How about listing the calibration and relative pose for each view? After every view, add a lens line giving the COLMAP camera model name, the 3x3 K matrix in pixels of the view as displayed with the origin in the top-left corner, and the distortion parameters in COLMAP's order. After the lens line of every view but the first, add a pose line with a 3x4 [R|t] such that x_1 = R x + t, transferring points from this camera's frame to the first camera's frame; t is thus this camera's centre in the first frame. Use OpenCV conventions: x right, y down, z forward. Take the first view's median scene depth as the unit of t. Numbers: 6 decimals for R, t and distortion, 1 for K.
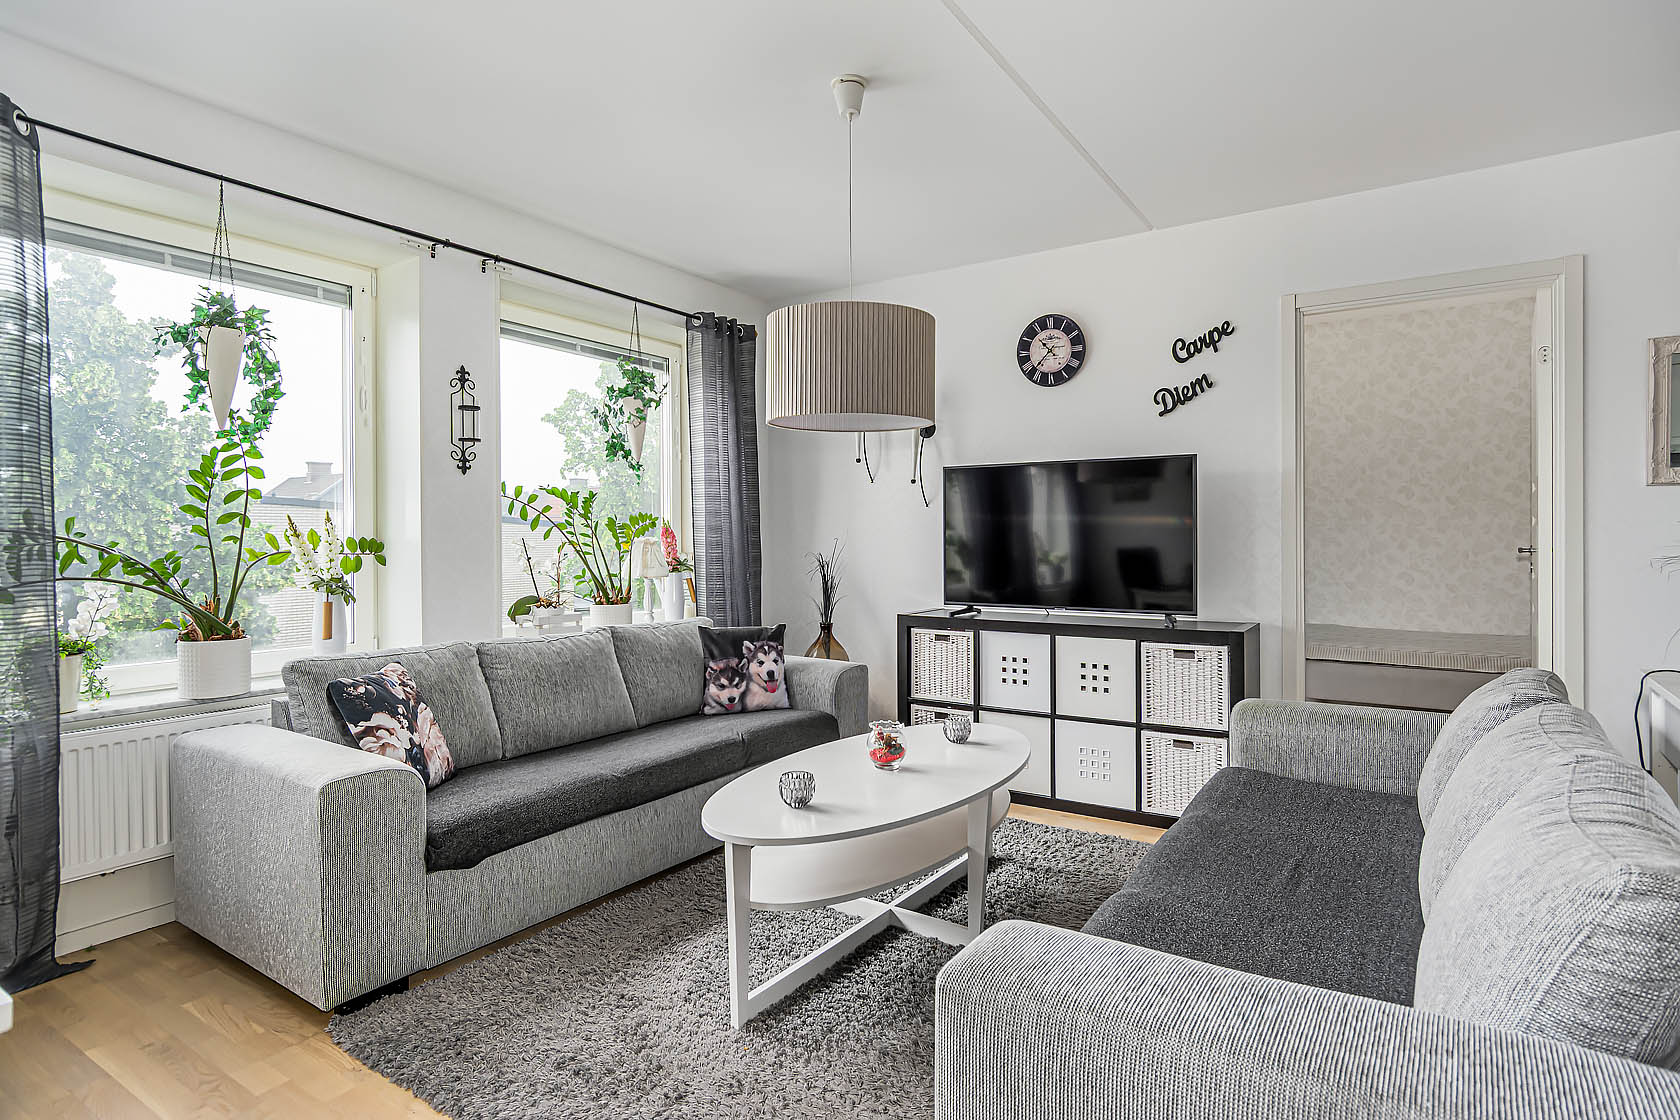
lens RADIAL K [[886.5, 0, 846.1], [0, 886.5, 543.8], [0, 0, 1]] dist [-0.001128, -0.000519]
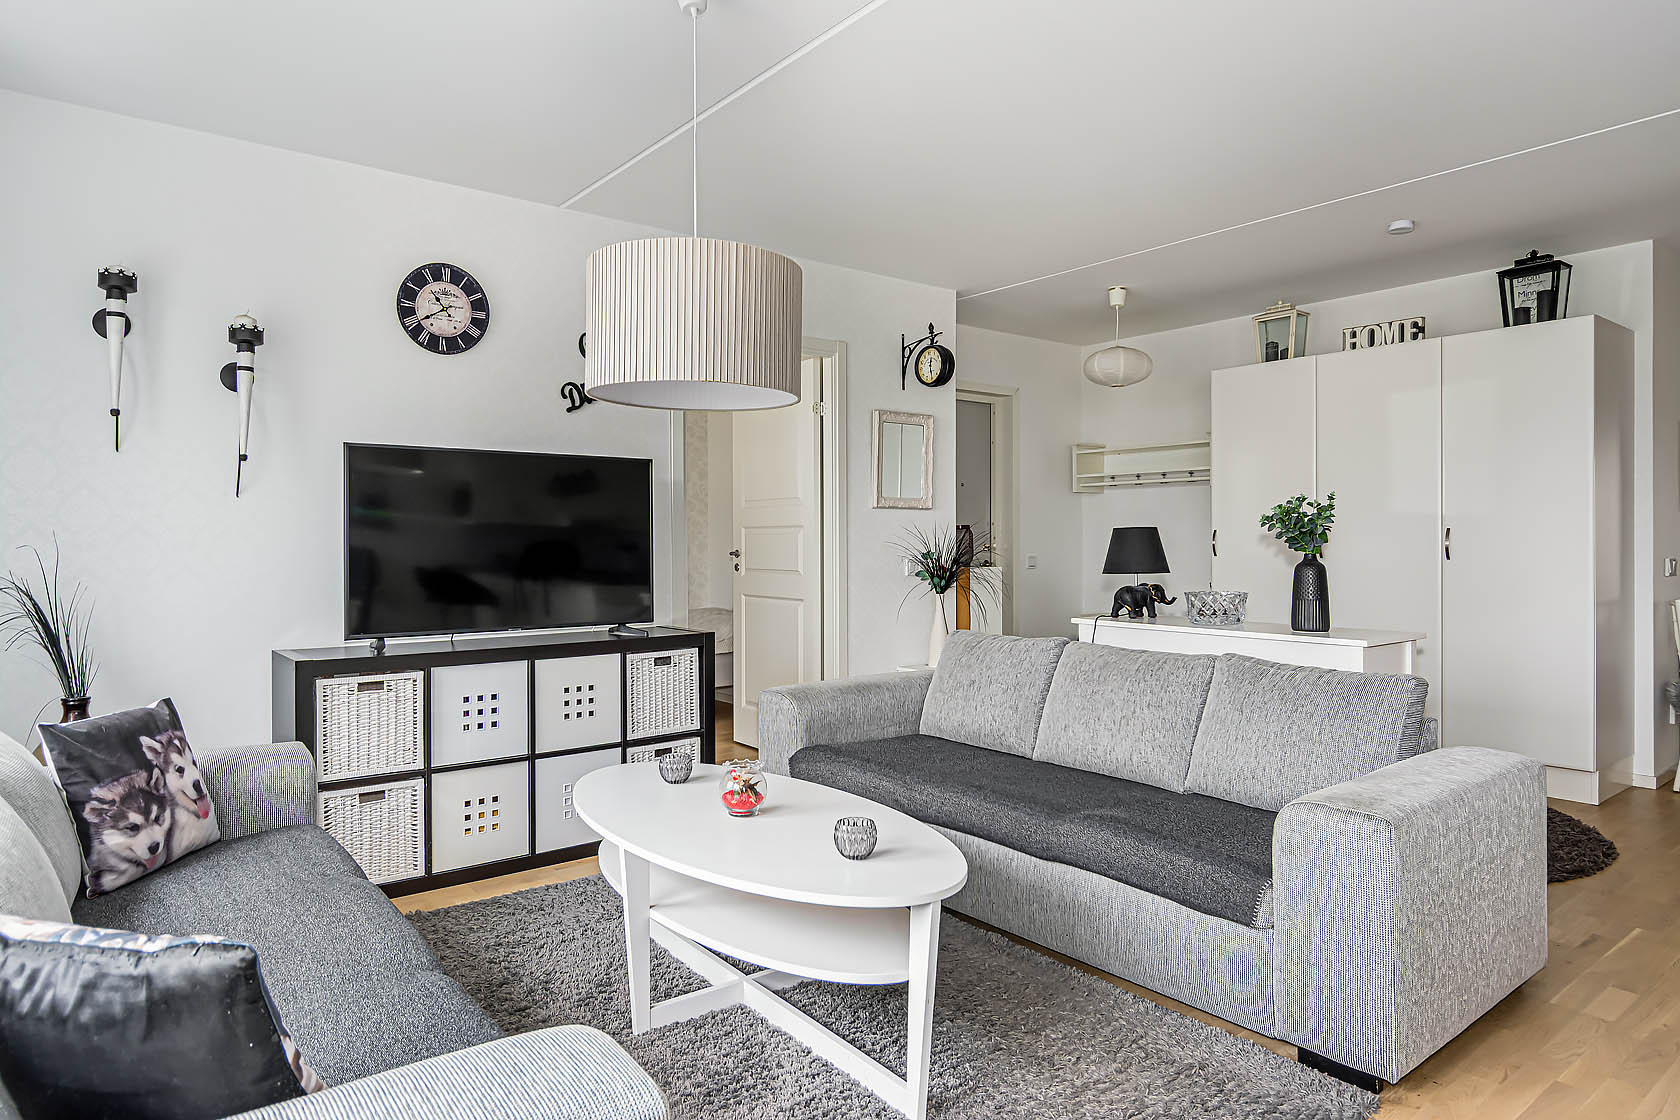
lens RADIAL K [[1037.0, 0, 850.3], [0, 1037.0, 556.8], [0, 0, 1]] dist [0.002886, 0.000191]
pose [[0.286669, -0.010590, 0.957971, -0.591318], [0.012531, 0.999895, 0.007304, 0.001781], [-0.957948, 0.009910, 0.286771, 0.410896]]
